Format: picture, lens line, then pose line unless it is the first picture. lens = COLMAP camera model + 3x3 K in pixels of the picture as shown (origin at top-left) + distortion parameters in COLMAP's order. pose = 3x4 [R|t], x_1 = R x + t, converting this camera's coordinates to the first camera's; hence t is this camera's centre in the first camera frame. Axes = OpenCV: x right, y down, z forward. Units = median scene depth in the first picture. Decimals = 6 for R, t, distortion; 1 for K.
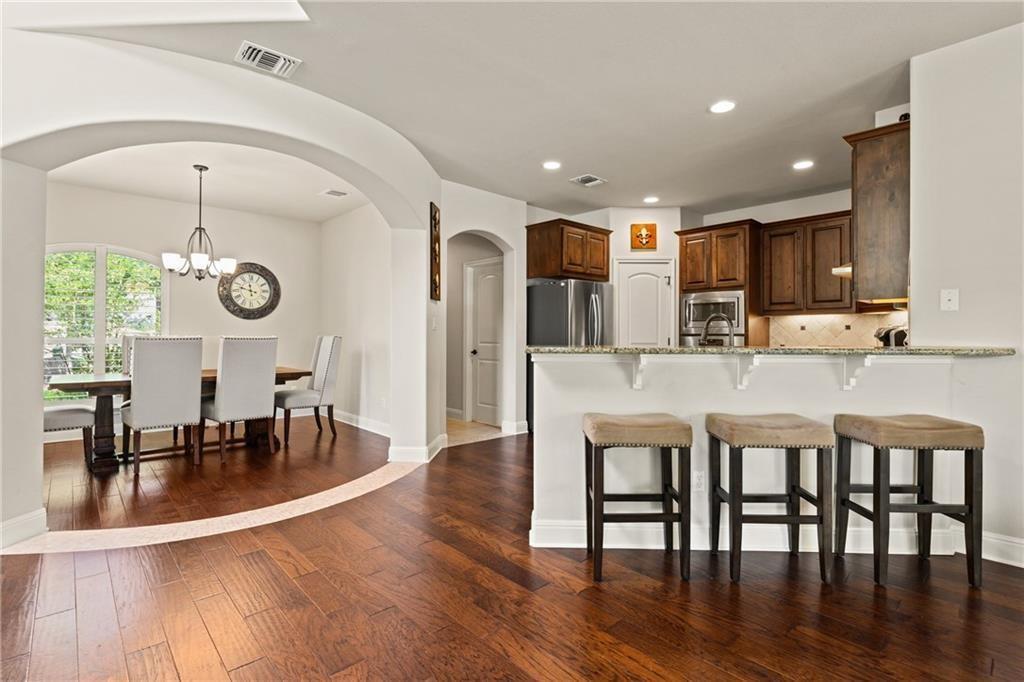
lens RADIAL K [[493.2, 0, 511.1], [0, 493.2, 340.5], [0, 0, 1]] dist [0.020192, 0.000259]
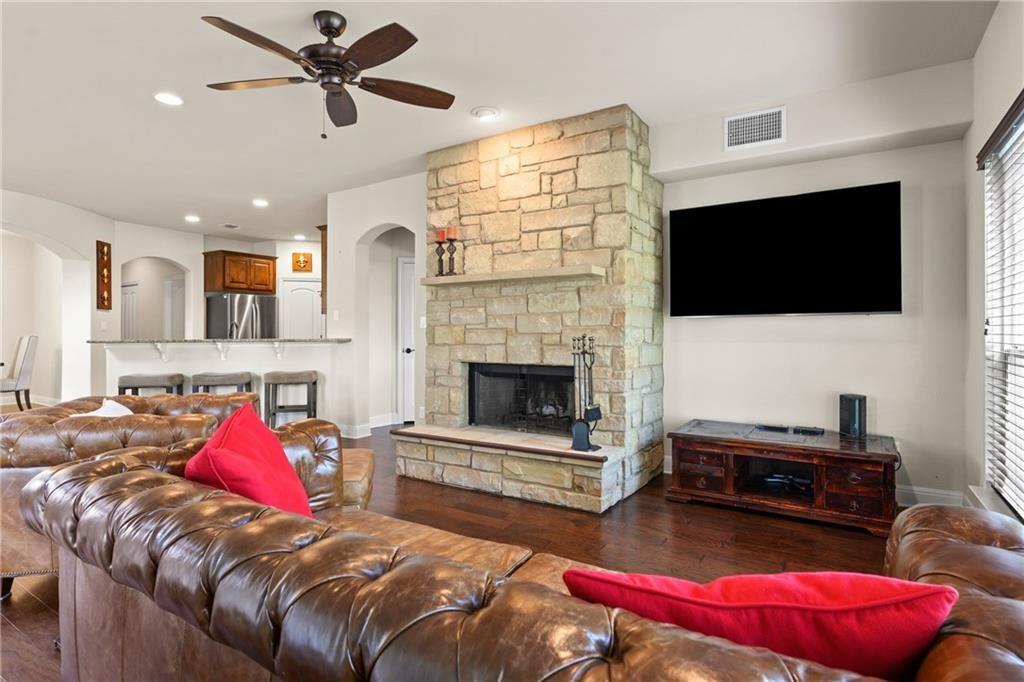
lens RADIAL K [[547.6, 0, 512.2], [0, 547.6, 336.7], [0, 0, 1]] dist [0.009707, 0.002553]
pose [[0.972400, -0.006686, 0.233224, 0.499952], [0.008304, 0.999948, -0.005956, 0.012401], [-0.233172, 0.007728, 0.972405, -0.649670]]
